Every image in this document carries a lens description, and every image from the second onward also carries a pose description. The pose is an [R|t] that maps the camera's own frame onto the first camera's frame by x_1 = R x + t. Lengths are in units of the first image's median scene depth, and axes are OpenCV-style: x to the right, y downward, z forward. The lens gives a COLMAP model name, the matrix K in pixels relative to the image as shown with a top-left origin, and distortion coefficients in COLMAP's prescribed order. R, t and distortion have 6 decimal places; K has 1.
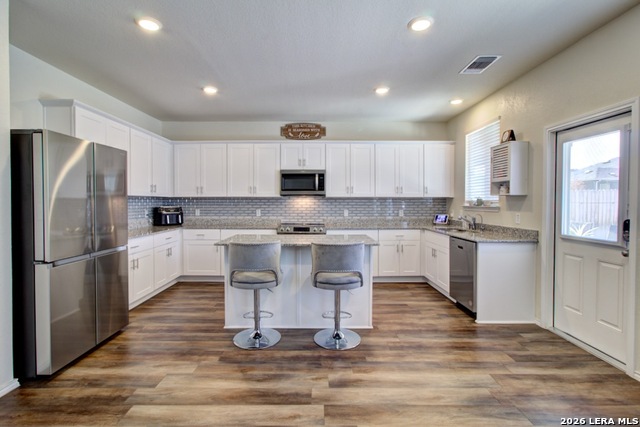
lens RADIAL K [[302.2, 0, 317.5], [0, 302.2, 206.0], [0, 0, 1]] dist [-0.001269, 0.000727]
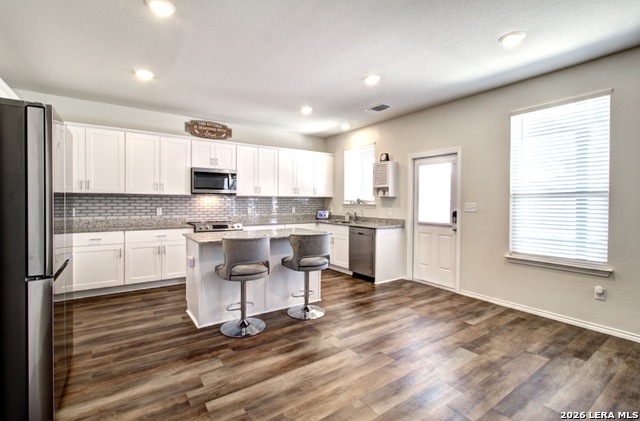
lens RADIAL K [[291.6, 0, 318.9], [0, 291.6, 203.6], [0, 0, 1]] dist [-0.002627, 0.000156]
pose [[0.822670, -0.000328, 0.568519, -0.337008], [0.001499, 0.999998, -0.001591, -0.000185], [-0.568517, 0.002161, 0.822669, -0.004117]]
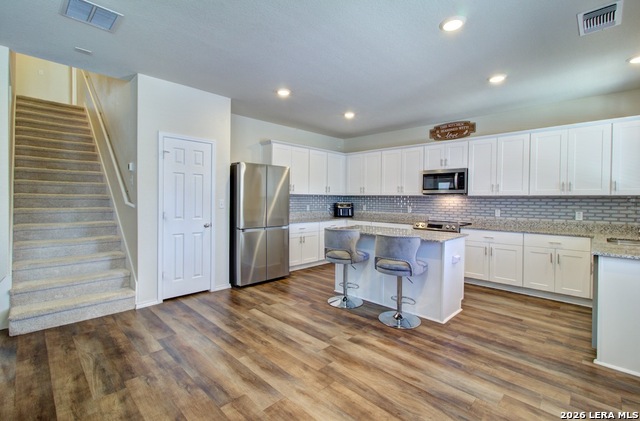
lens RADIAL K [[291.7, 0, 322.6], [0, 291.7, 200.1], [0, 0, 1]] dist [-0.000931, 0.000381]
pose [[0.719133, 0.010406, -0.694795, 0.365335], [-0.020628, 0.999767, -0.006378, 0.000607], [0.694567, 0.018919, 0.719180, -0.000372]]
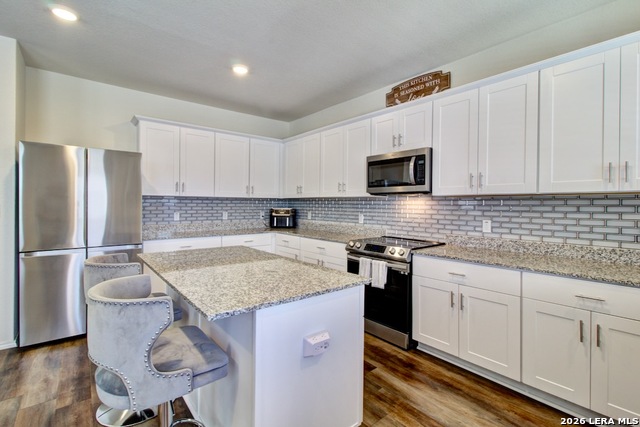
lens RADIAL K [[297.7, 0, 319.9], [0, 297.7, 202.5], [0, 0, 1]] dist [-0.001384, 0.000022]
pose [[0.632639, -0.000584, -0.774447, 0.342187], [-0.018045, 0.999717, -0.015495, -0.004689], [0.774236, 0.023778, 0.632450, 0.523151]]
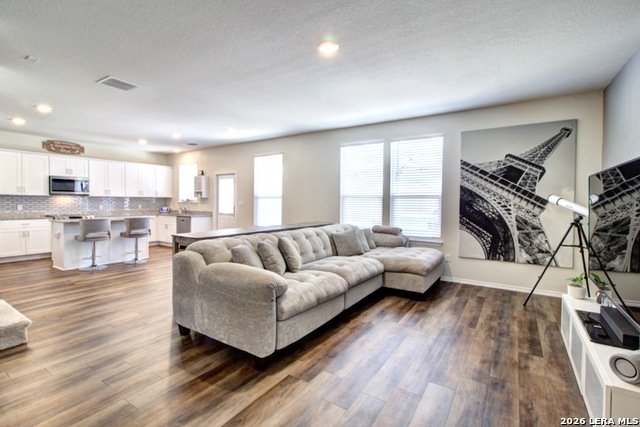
lens RADIAL K [[289.7, 0, 310.4], [0, 289.7, 207.3], [0, 0, 1]] dist [-0.000439, 0.000008]
pose [[0.557551, -0.012535, 0.830048, -0.581128], [0.003646, 0.999913, 0.012651, 0.011112], [-0.830135, -0.004028, 0.557548, -0.732654]]
